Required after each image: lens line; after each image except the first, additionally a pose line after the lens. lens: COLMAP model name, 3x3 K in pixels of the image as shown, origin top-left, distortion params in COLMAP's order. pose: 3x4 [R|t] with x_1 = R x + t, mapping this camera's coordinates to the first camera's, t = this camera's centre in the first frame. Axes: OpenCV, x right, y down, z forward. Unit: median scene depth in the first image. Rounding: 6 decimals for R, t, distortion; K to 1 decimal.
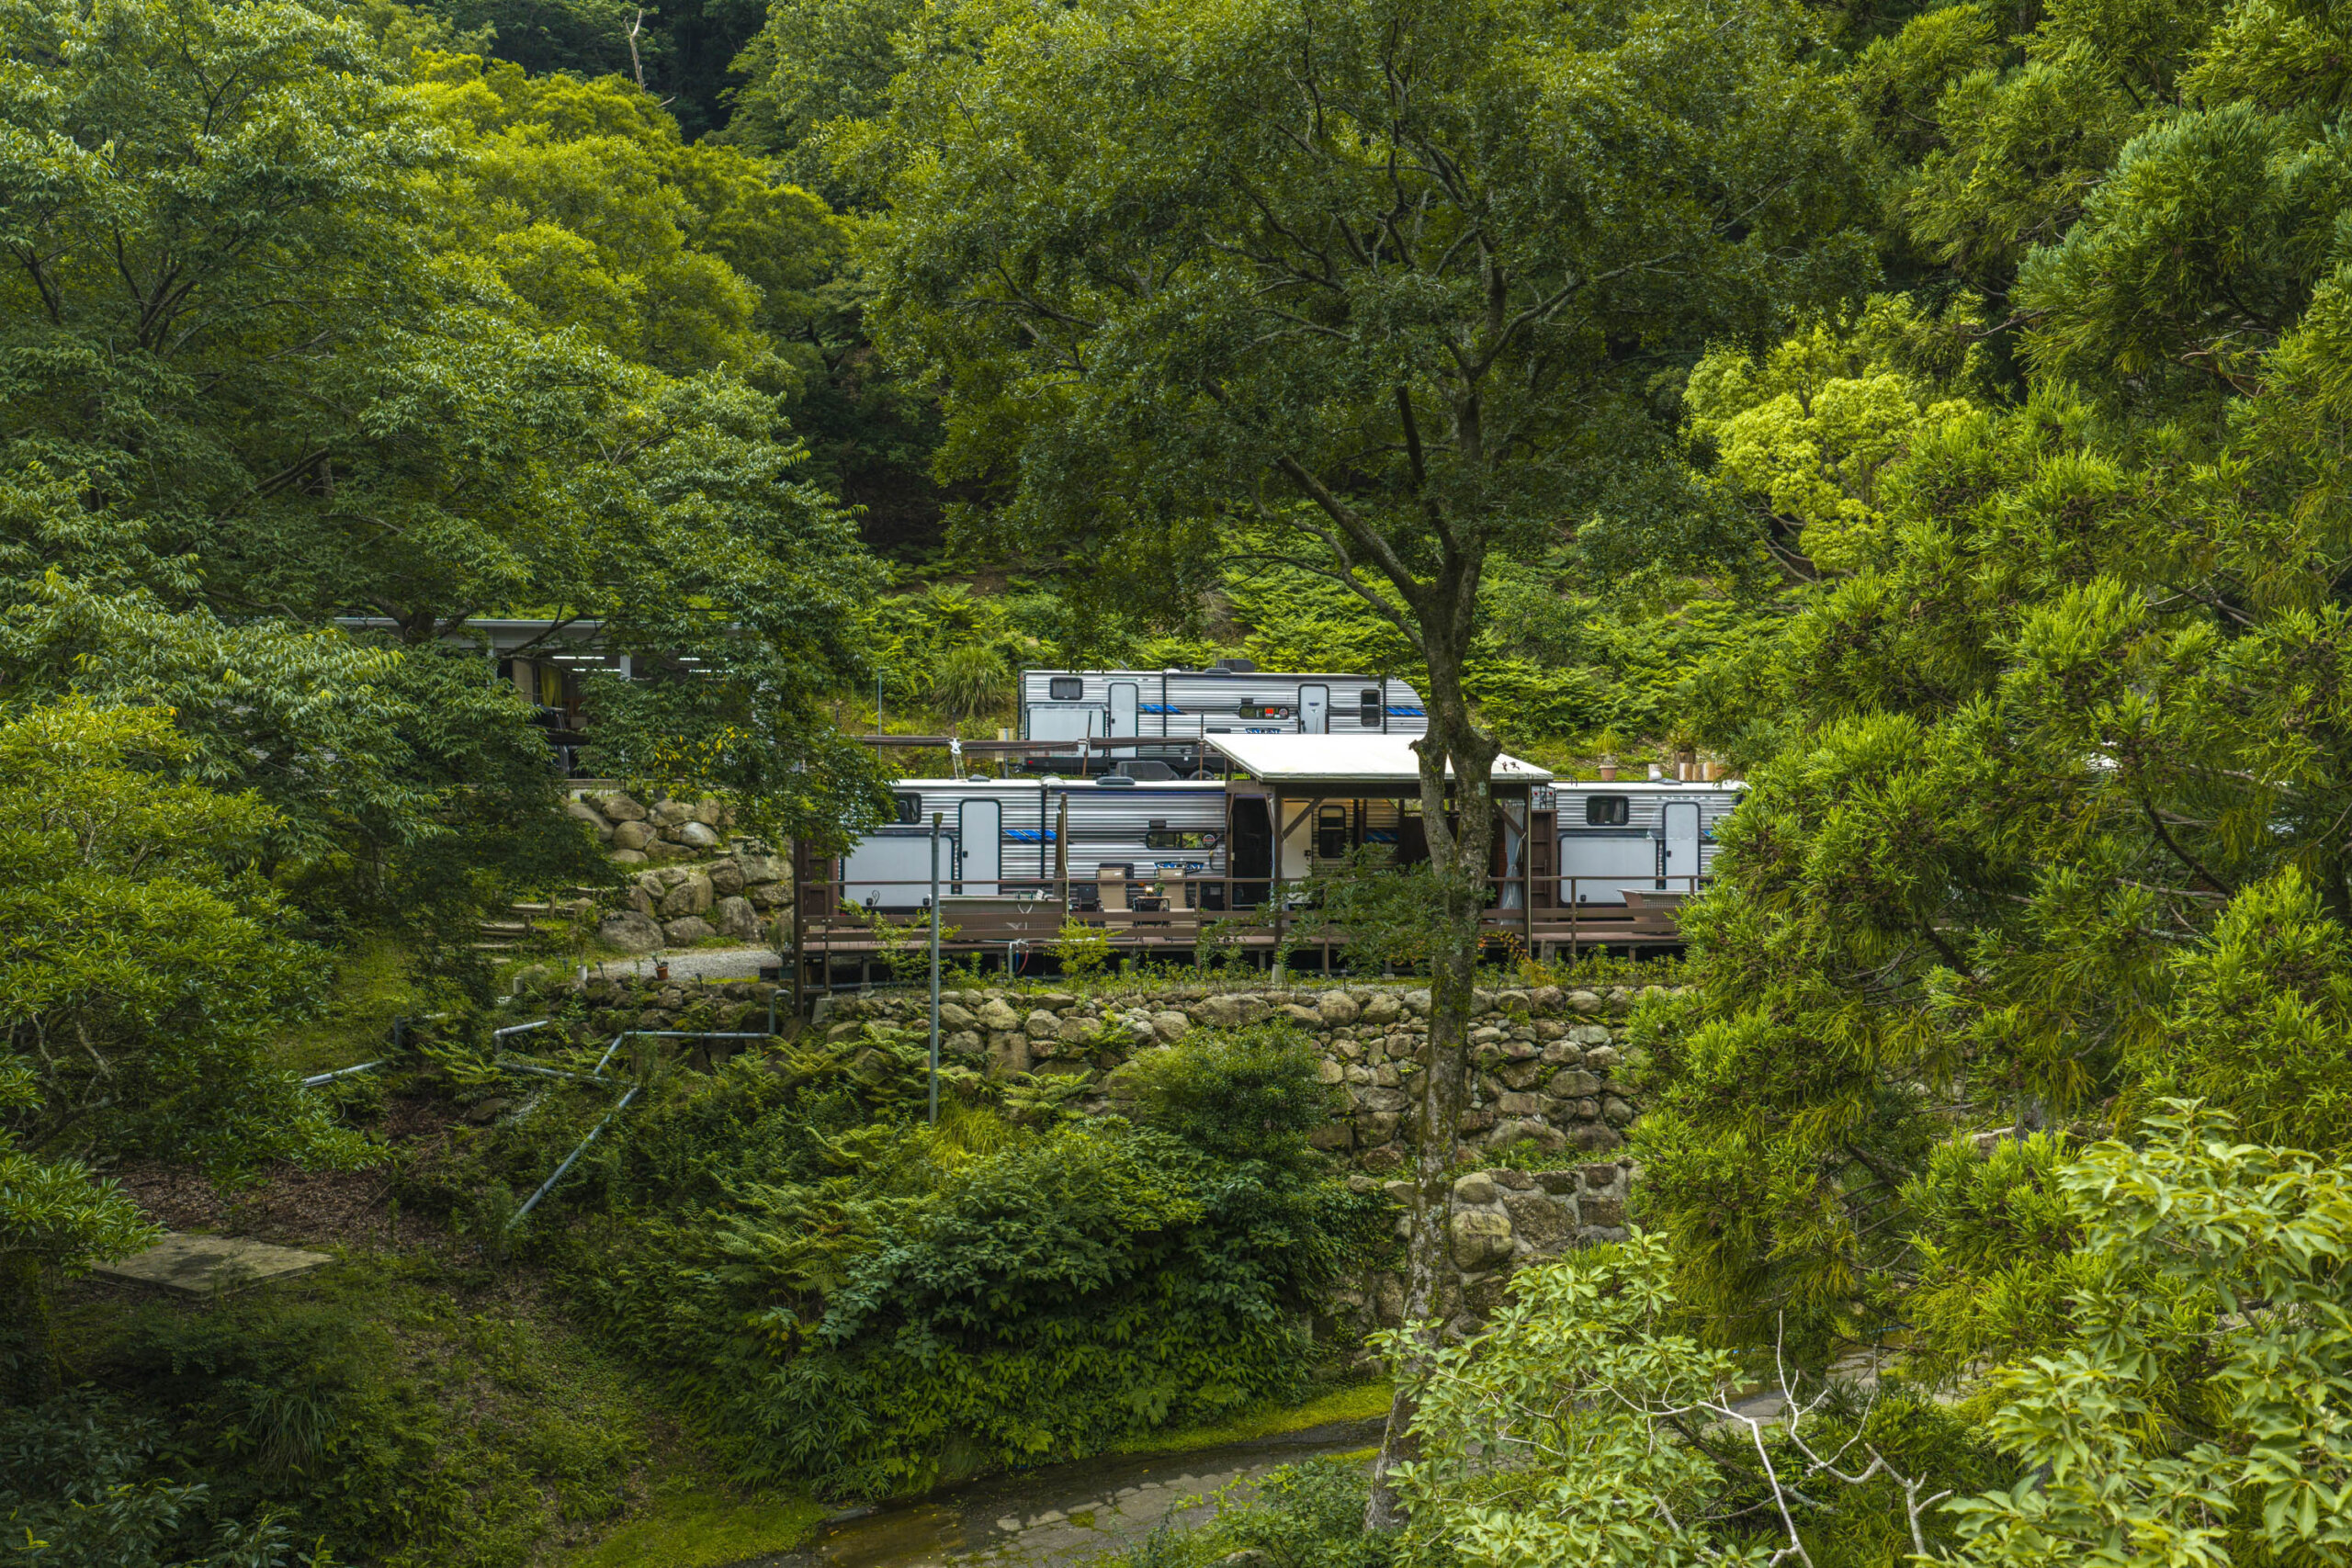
lens RADIAL K [[1933.4, 0, 1176.0], [0, 1933.4, 784.0], [0, 0, 1]] dist [0.032123, -0.058360]
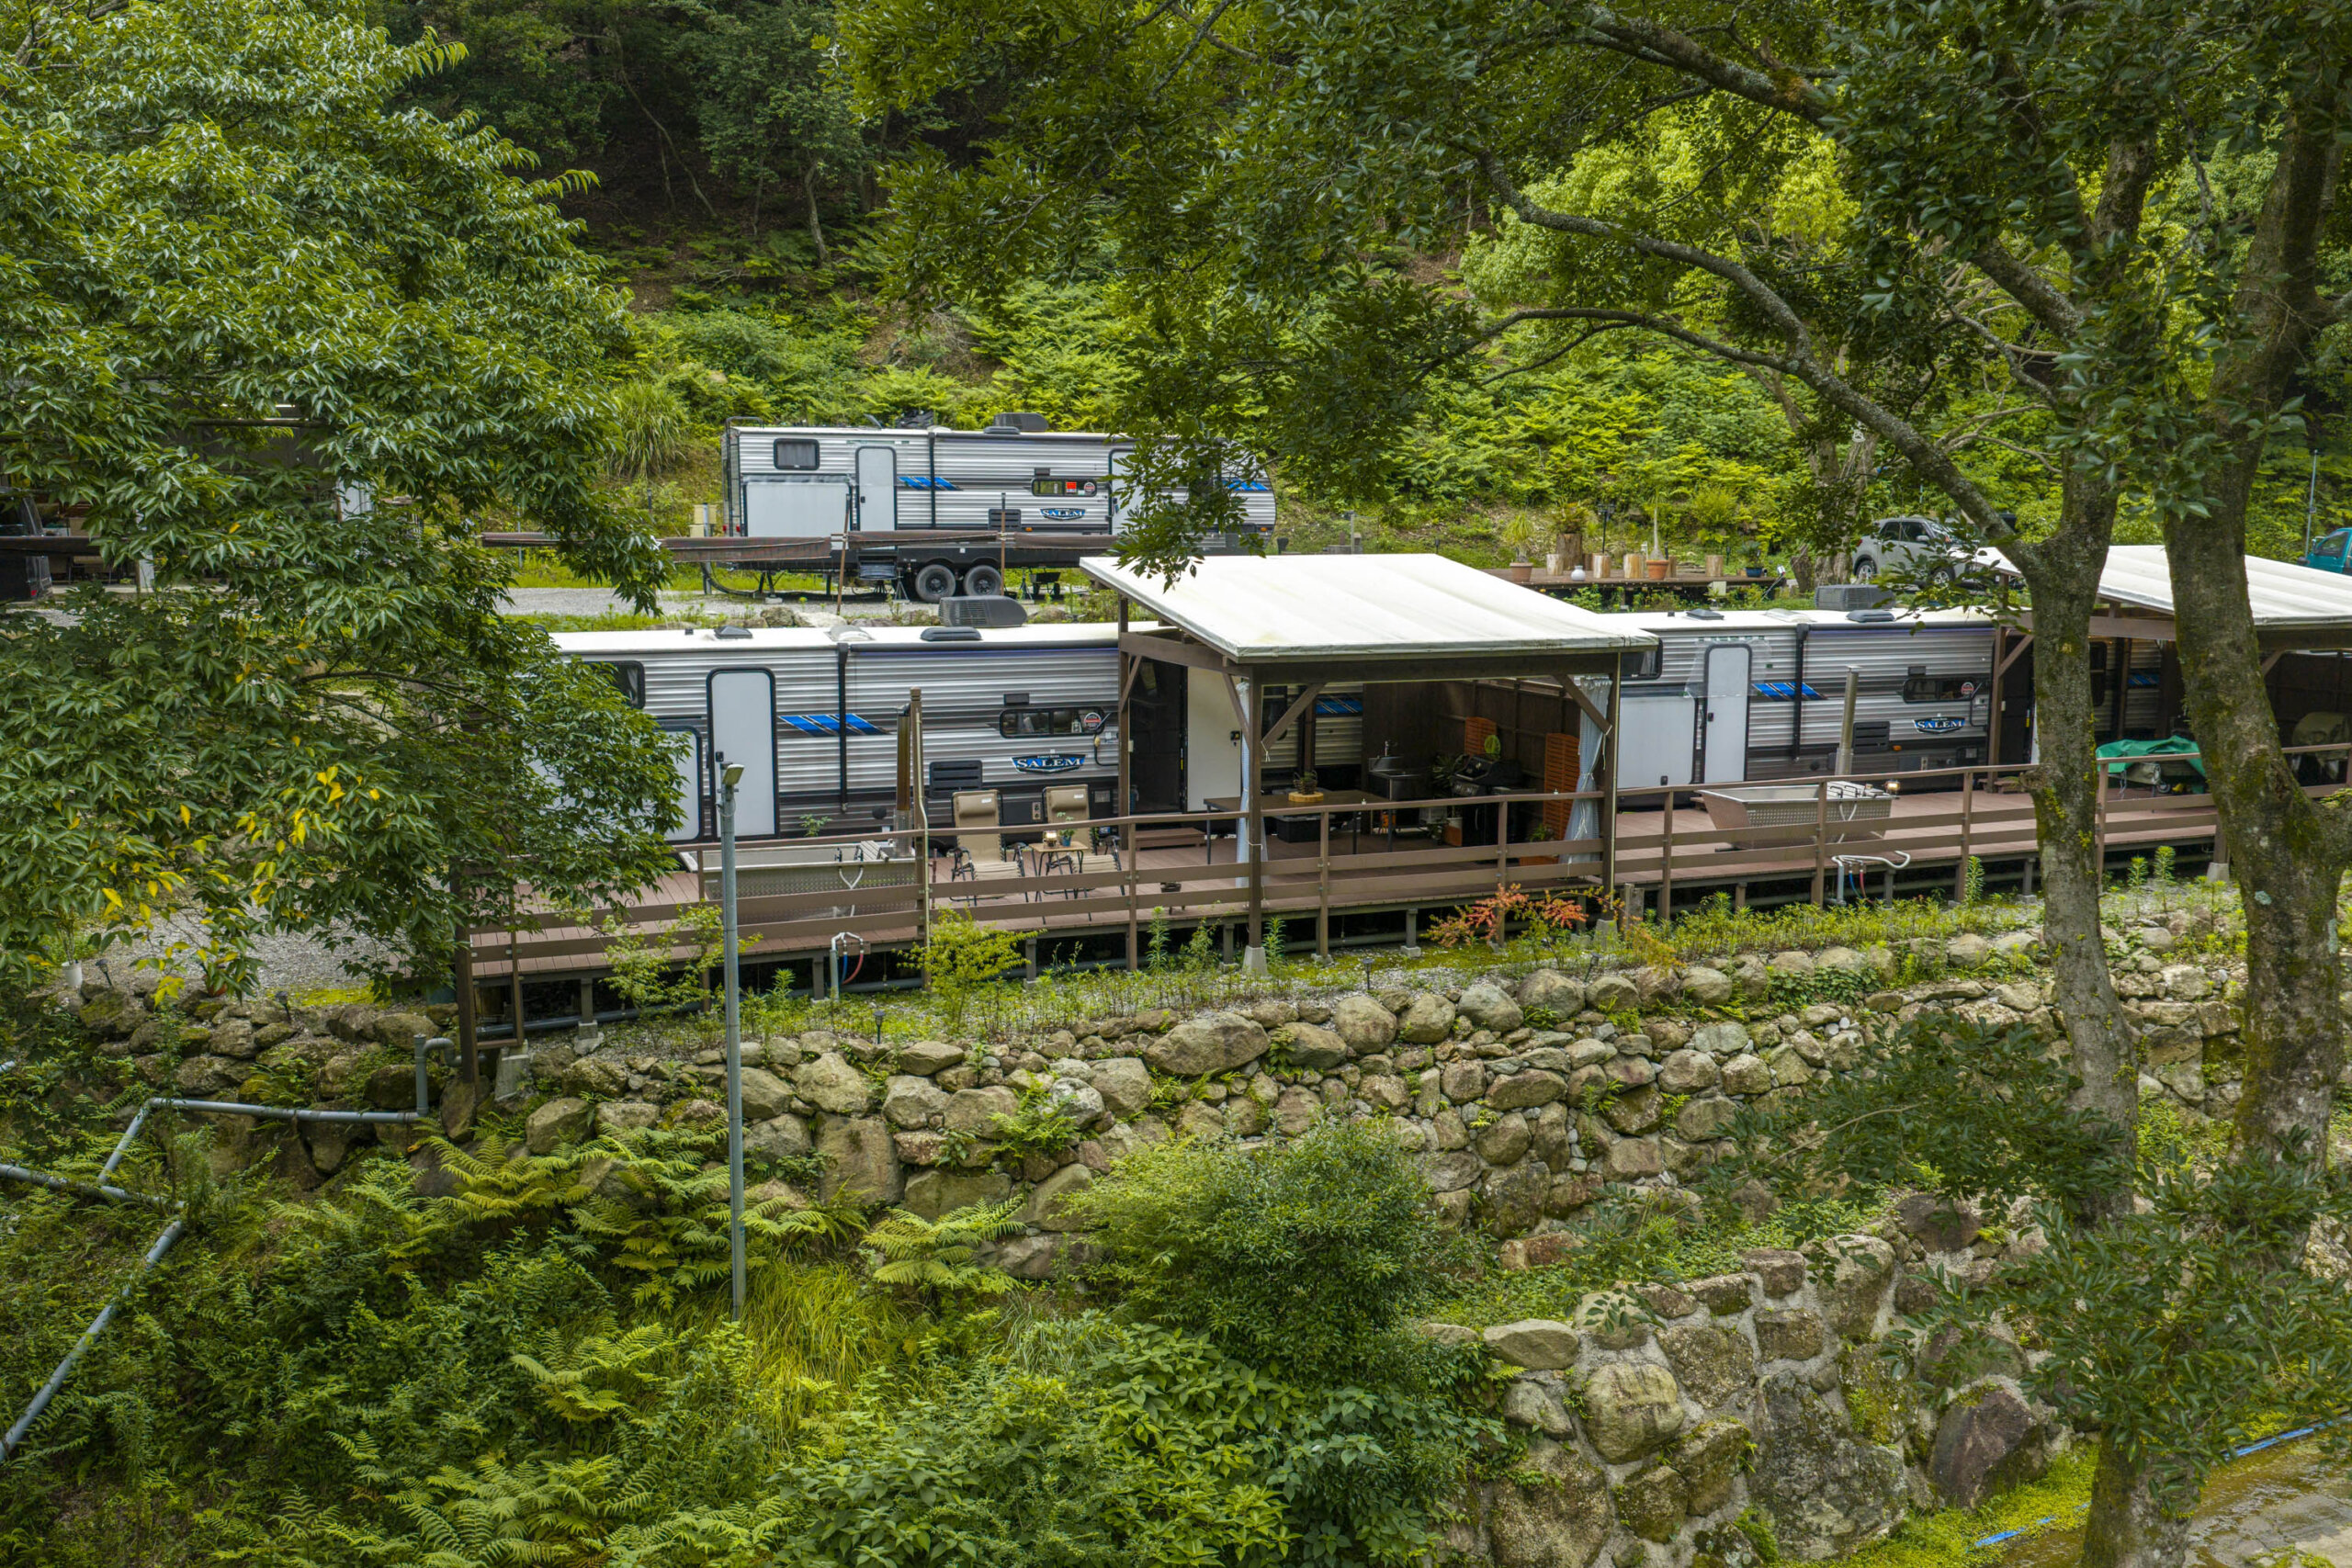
lens RADIAL K [[1933.4, 0, 1176.0], [0, 1933.4, 784.0], [0, 0, 1]] dist [0.032123, -0.058360]
pose [[0.981503, -0.027677, 0.189437, -0.095506], [-0.000304, 0.989269, 0.146107, -0.054631], [-0.191448, -0.143462, 0.970962, 0.410588]]
